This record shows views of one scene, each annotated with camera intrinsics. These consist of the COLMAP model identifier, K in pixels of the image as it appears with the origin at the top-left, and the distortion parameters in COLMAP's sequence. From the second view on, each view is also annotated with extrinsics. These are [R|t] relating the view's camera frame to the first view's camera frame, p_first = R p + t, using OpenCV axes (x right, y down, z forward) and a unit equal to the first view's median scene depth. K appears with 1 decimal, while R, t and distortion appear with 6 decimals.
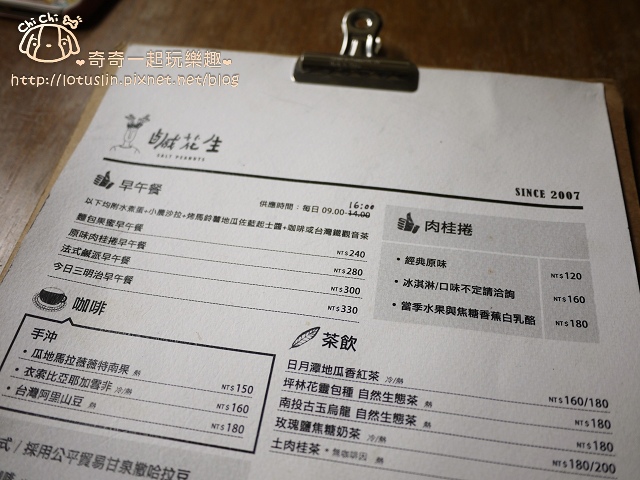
lens RADIAL K [[531.1, 0, 320.0], [0, 531.1, 240.0], [0, 0, 1]] dist [-0.007874, 0.003434]
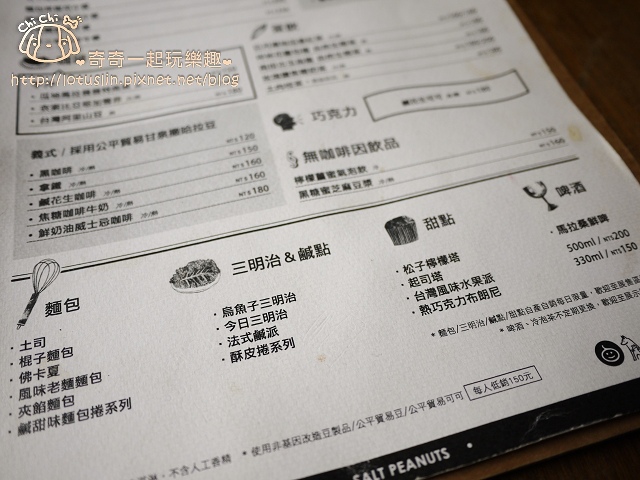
lens RADIAL K [[531.1, 0, 320.0], [0, 531.1, 240.0], [0, 0, 1]] dist [-0.007874, 0.003434]
pose [[0.910338, -0.331342, 0.247988, -0.394446], [0.333676, 0.942080, 0.033844, 0.695137], [-0.244838, 0.051938, 0.968172, -0.248026]]
